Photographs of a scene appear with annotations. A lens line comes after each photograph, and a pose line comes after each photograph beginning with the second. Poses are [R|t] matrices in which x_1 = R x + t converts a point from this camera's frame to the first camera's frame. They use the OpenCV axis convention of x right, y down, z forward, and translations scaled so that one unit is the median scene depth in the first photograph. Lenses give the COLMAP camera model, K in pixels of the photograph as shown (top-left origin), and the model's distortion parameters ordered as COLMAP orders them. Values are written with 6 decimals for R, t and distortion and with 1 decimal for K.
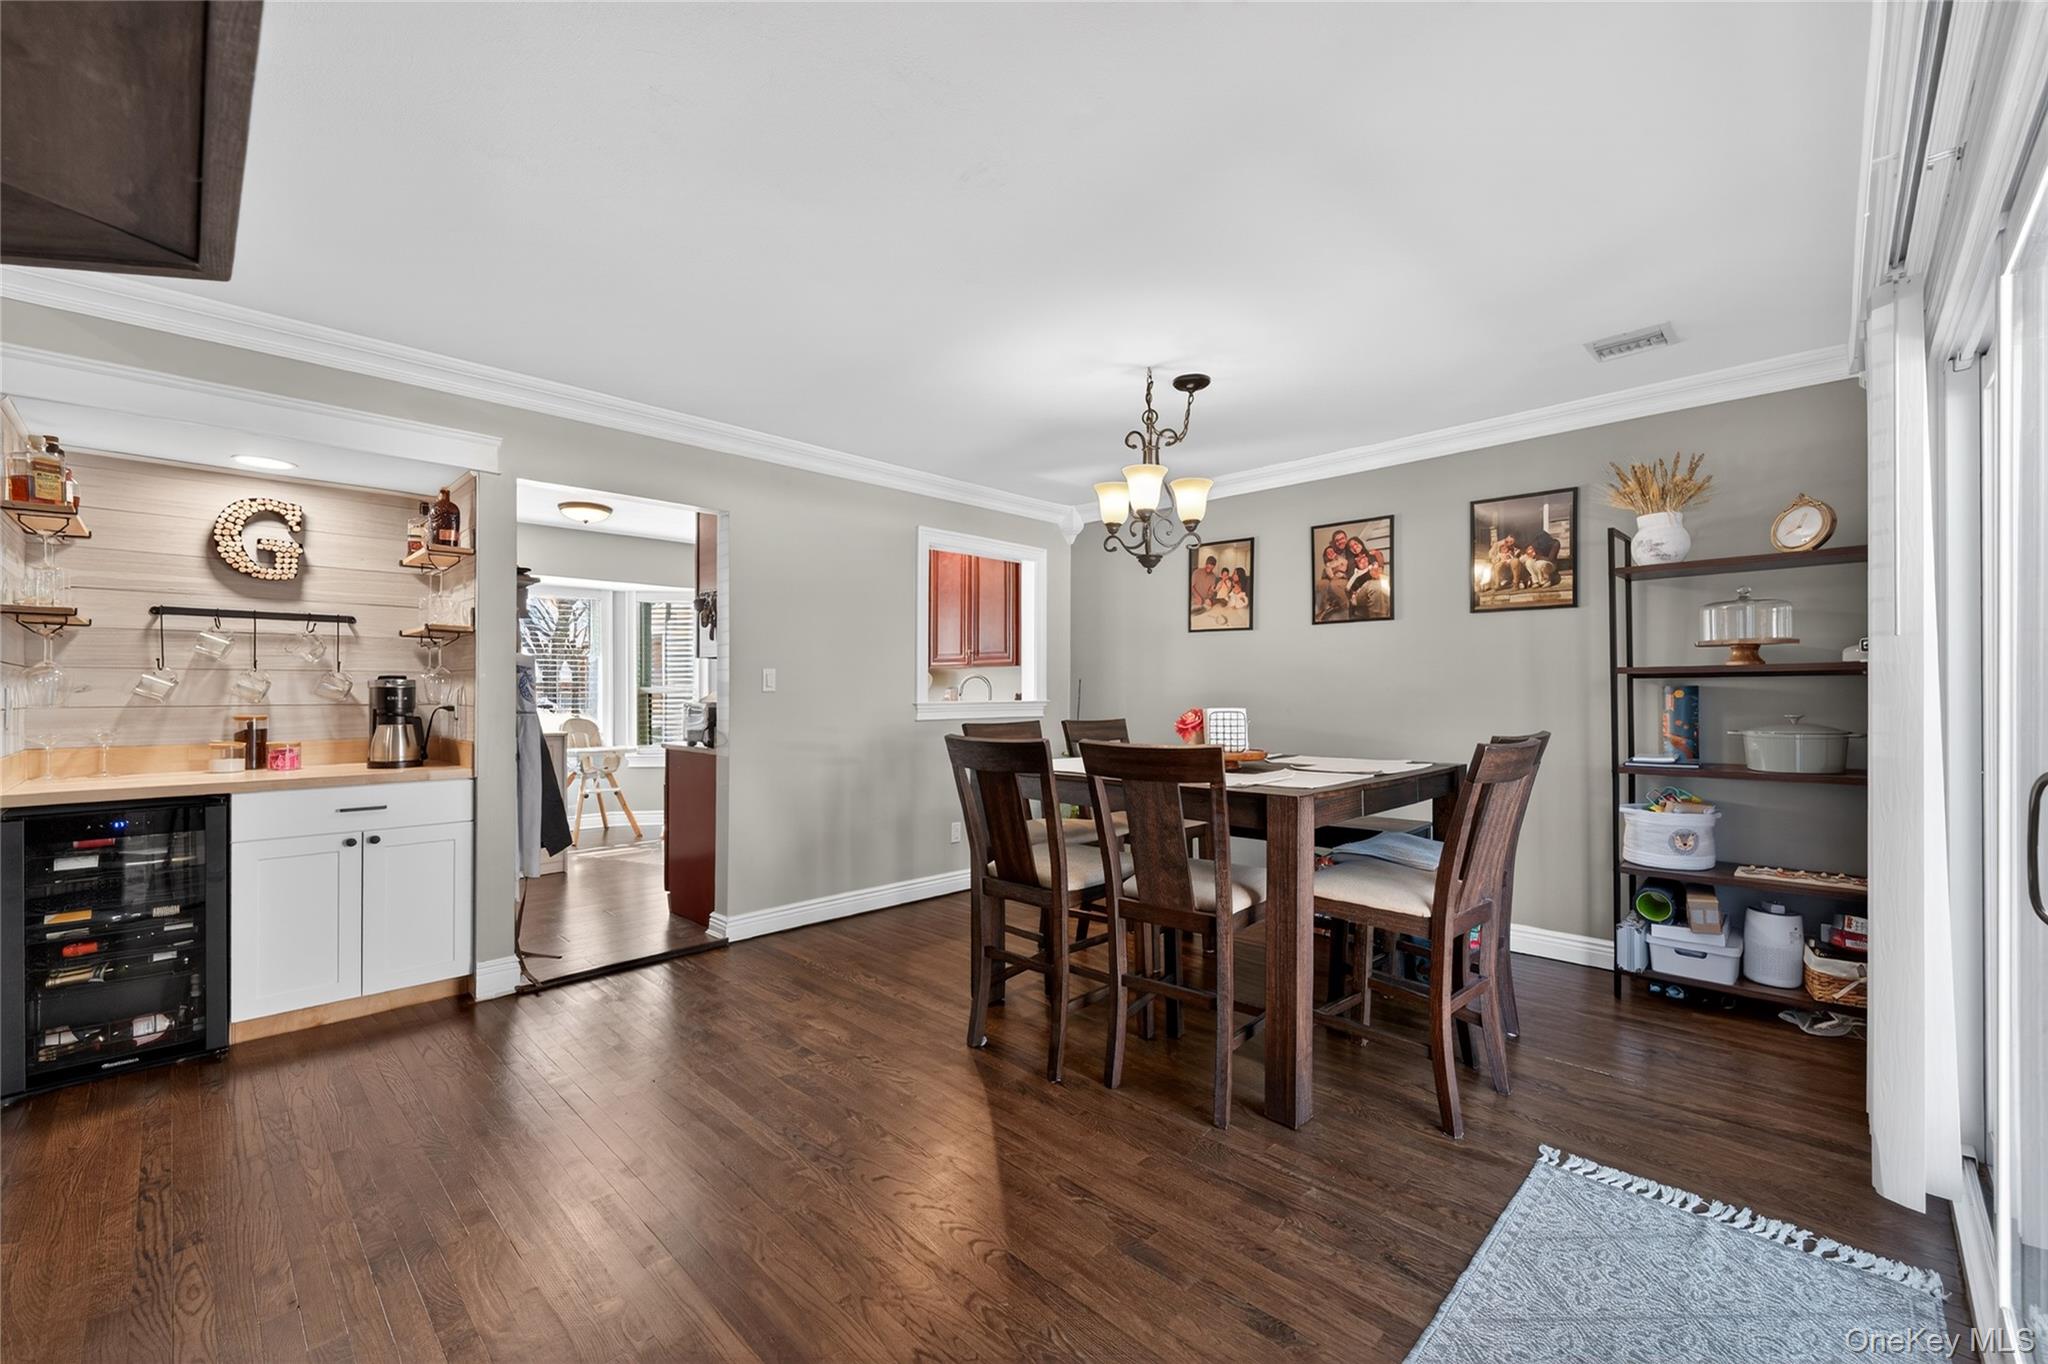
lens RADIAL K [[827.3, 0, 1023.3], [0, 827.3, 687.8], [0, 0, 1]] dist [0.001282, 0.000057]
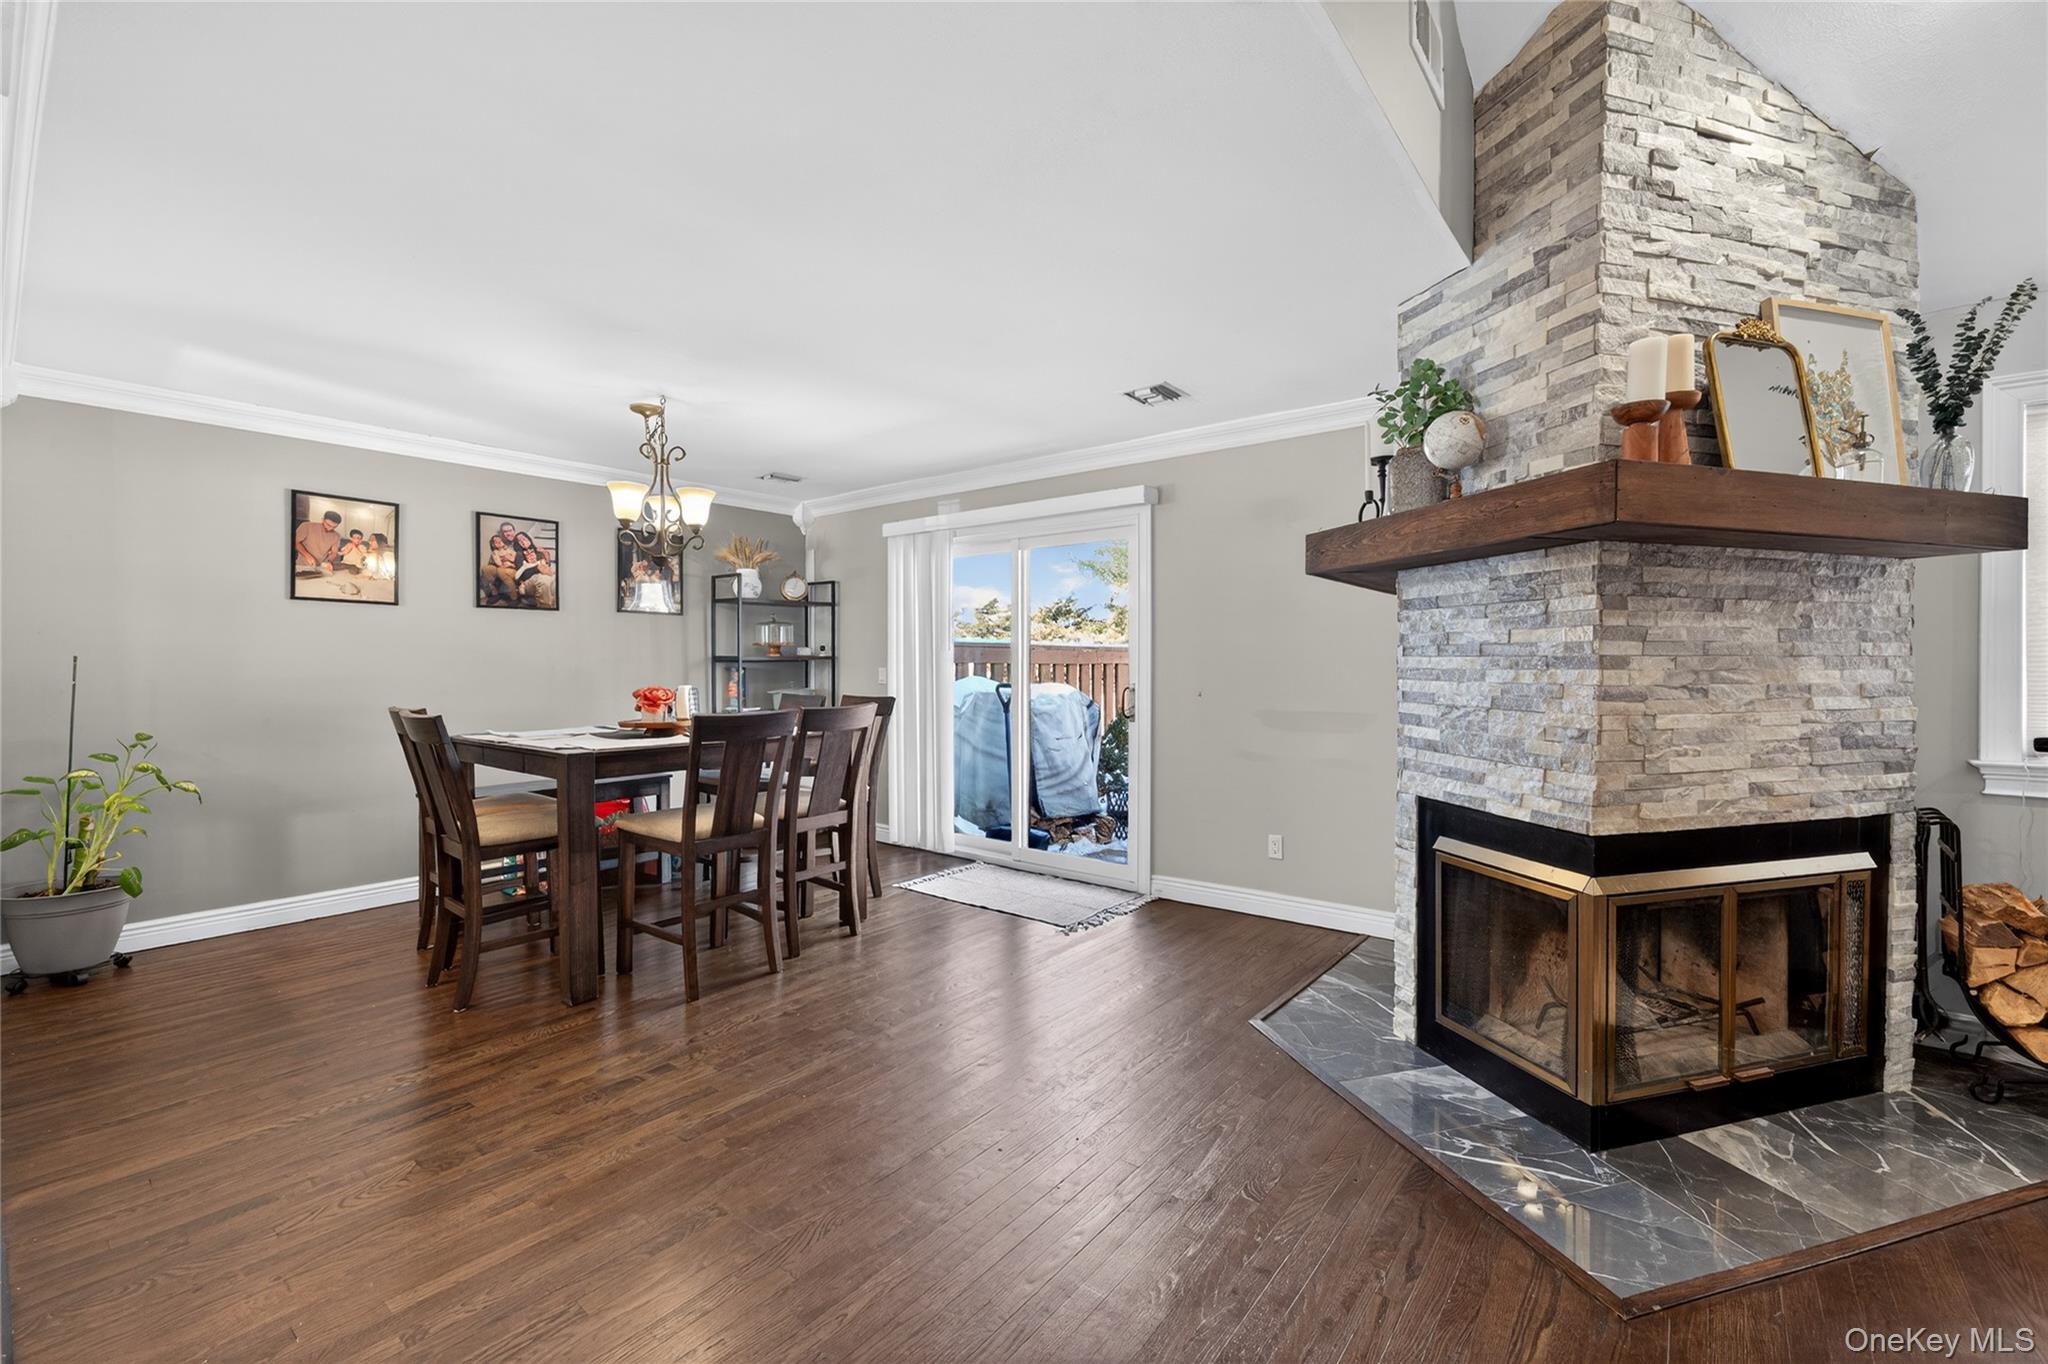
lens RADIAL K [[845.0, 0, 1039.2], [0, 845.0, 670.8], [0, 0, 1]] dist [-0.000388, 0.000009]
pose [[-0.107659, -0.005601, 0.994172, -0.928808], [-0.002391, 0.999983, 0.005375, -0.006134], [-0.994185, -0.001798, -0.107670, 0.510821]]
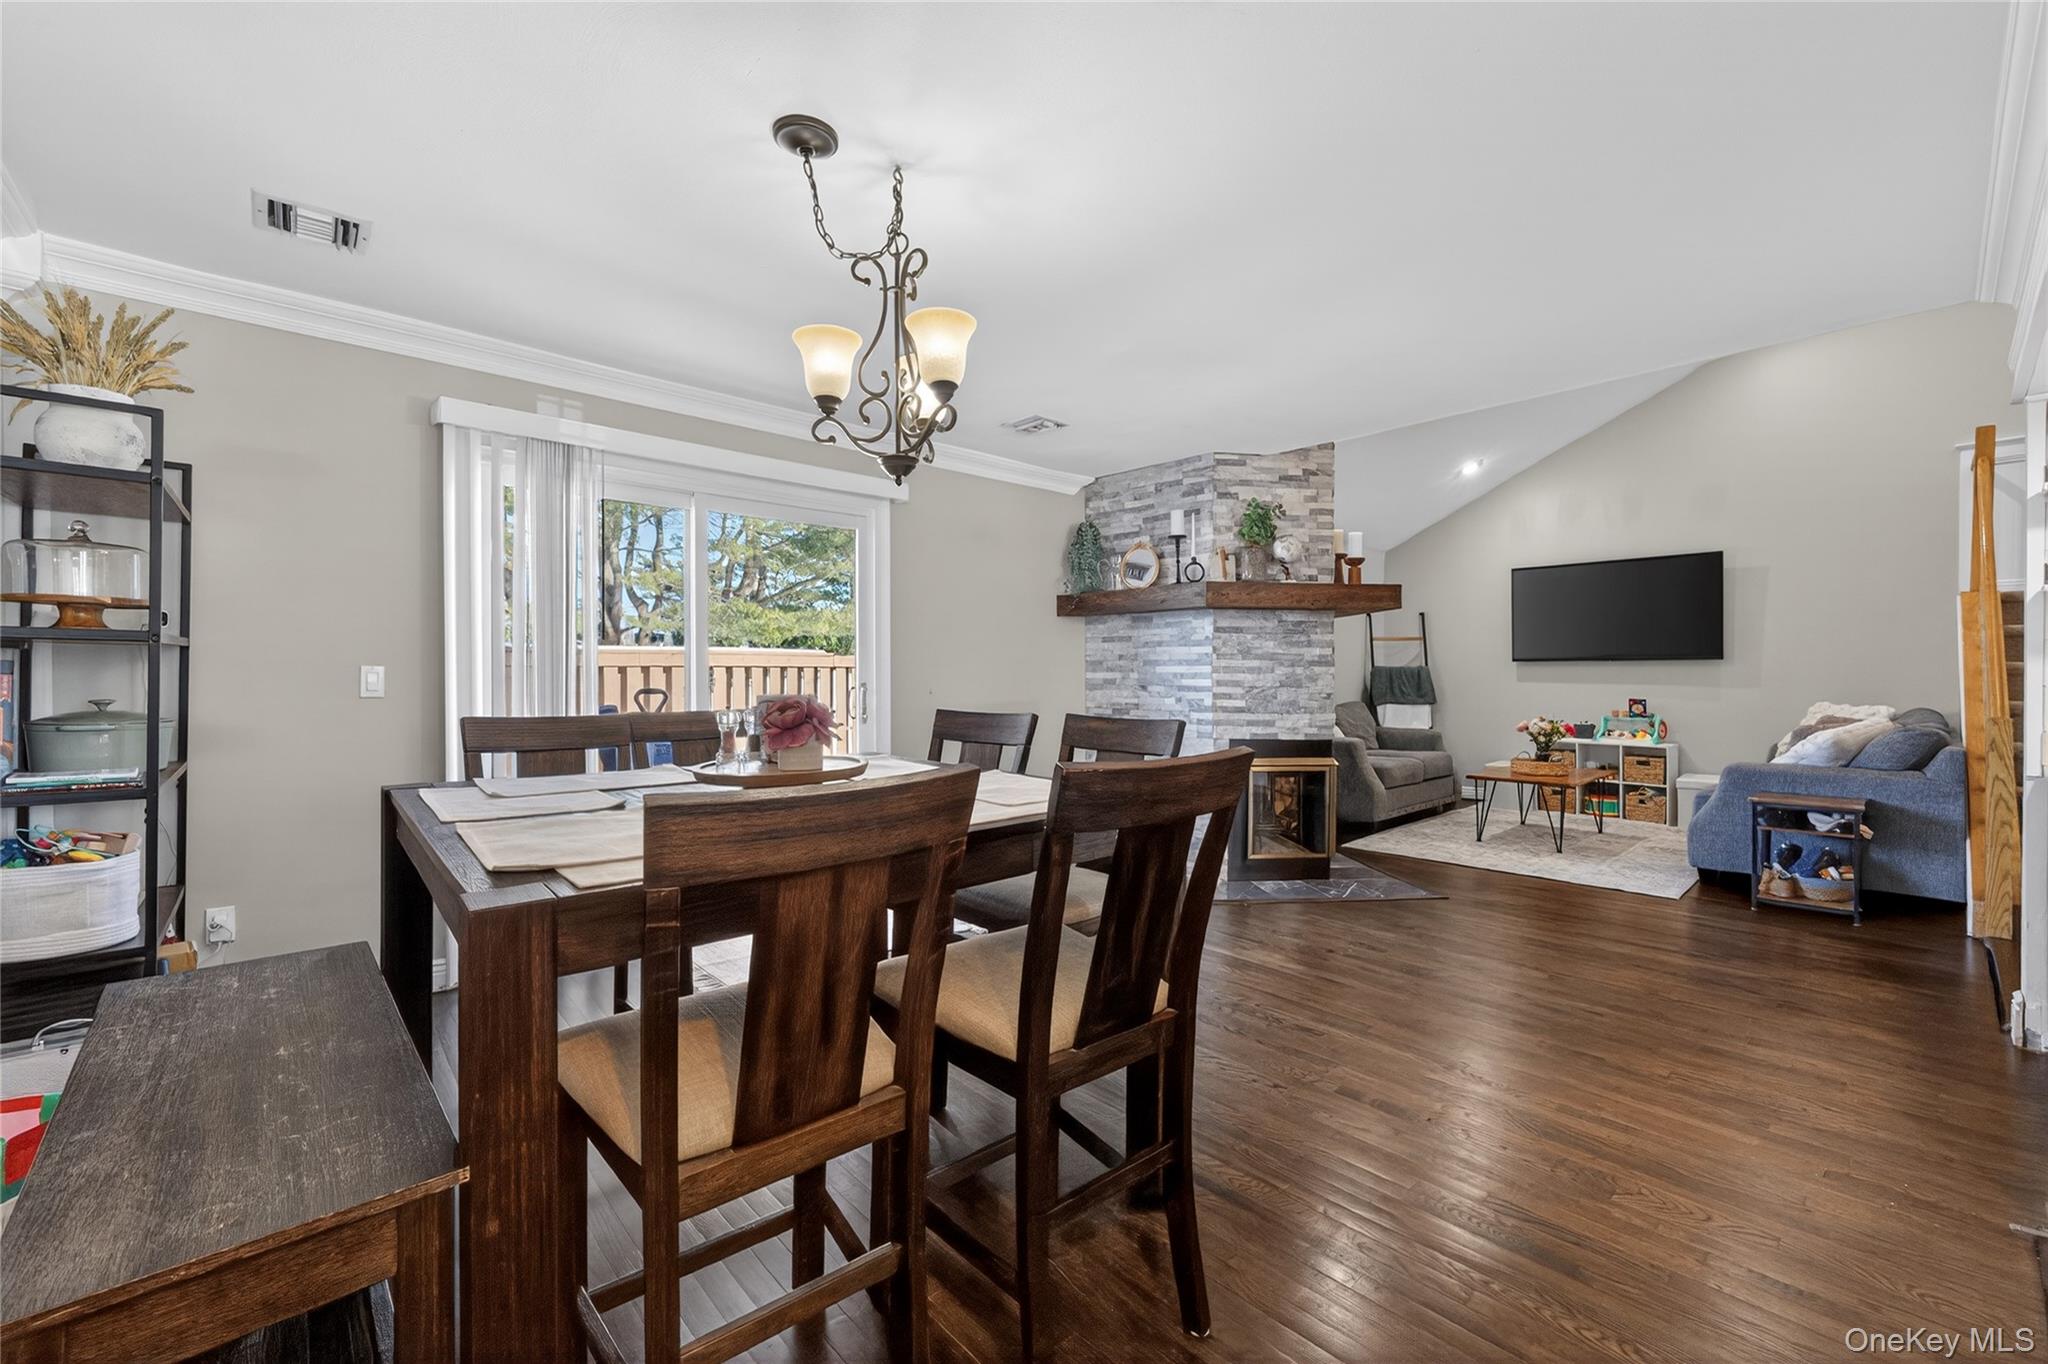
lens RADIAL K [[841.7, 0, 1018.6], [0, 841.7, 677.7], [0, 0, 1]] dist [0.000633, -0.000149]
pose [[-0.998587, -0.000361, 0.053132, 0.020404], [-0.000107, 0.999989, 0.004789, 0.005829], [-0.053133, 0.004776, -0.998576, 1.405986]]
